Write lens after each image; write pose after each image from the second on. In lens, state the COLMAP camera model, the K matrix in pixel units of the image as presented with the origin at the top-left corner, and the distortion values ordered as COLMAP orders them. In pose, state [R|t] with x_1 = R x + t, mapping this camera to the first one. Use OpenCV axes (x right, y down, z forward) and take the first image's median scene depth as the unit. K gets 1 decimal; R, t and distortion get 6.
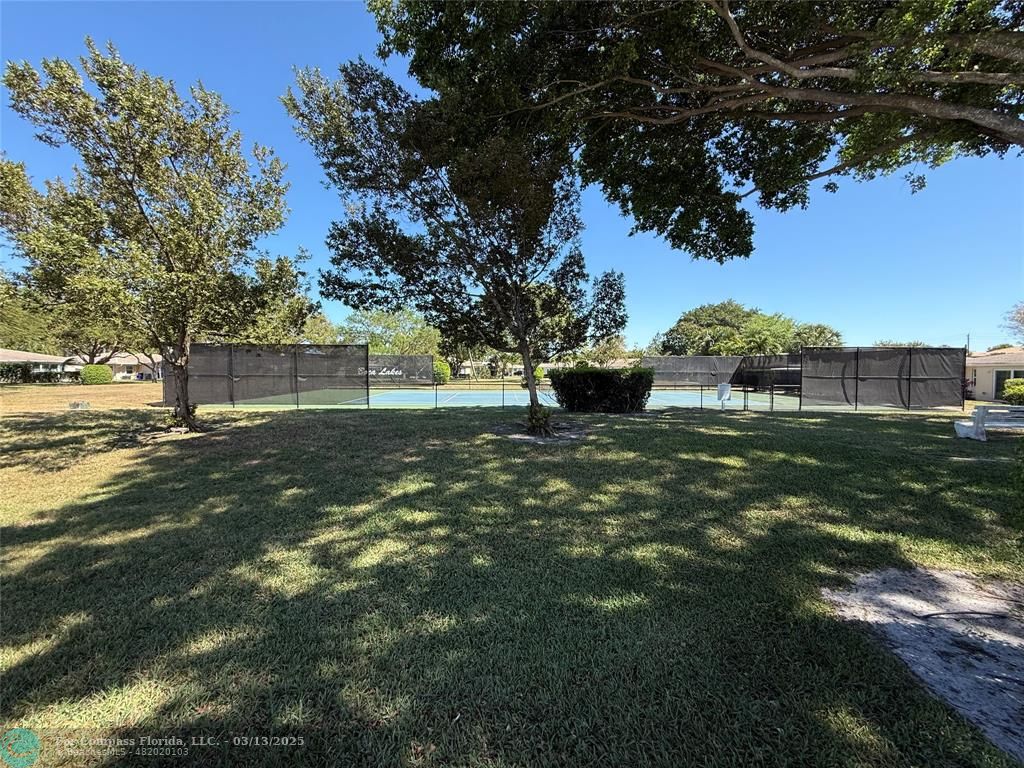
lens RADIAL K [[409.6, 0, 511.8], [0, 409.6, 379.7], [0, 0, 1]] dist [0.000206, -0.000680]
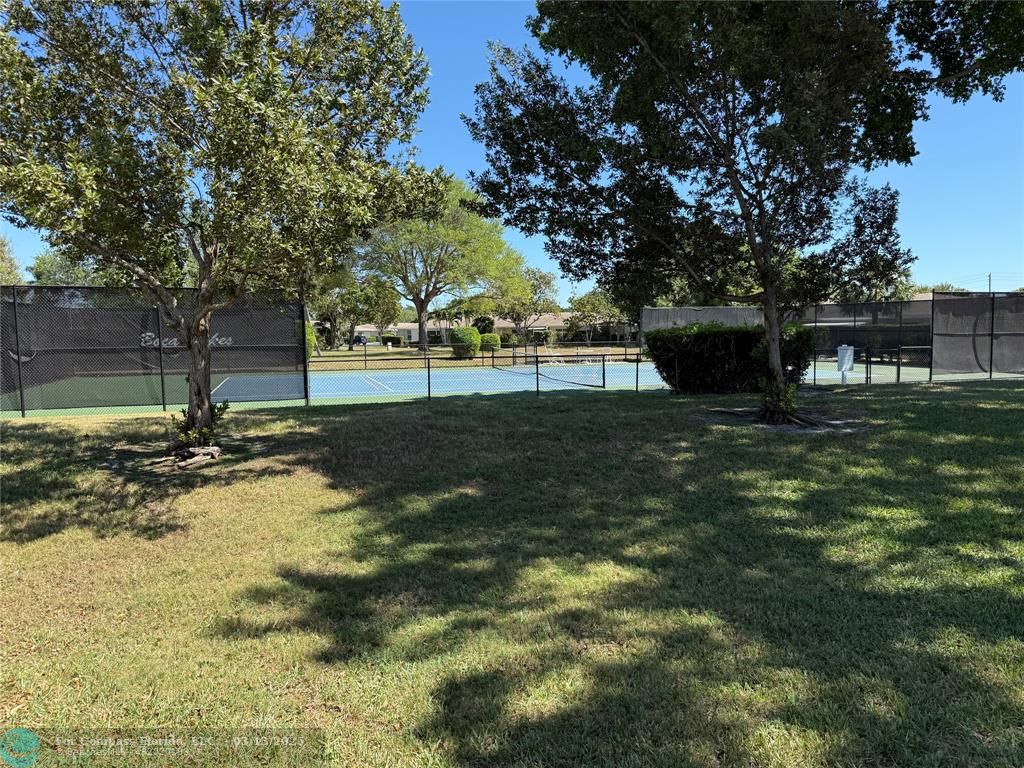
lens RADIAL K [[728.9, 0, 512.6], [0, 728.9, 386.0], [0, 0, 1]] dist [0.005493, 0.000796]
pose [[0.960352, -0.036210, 0.276428, -0.415875], [0.022523, 0.998365, 0.052529, -0.001892], [-0.277878, -0.044221, 0.959598, -0.025444]]
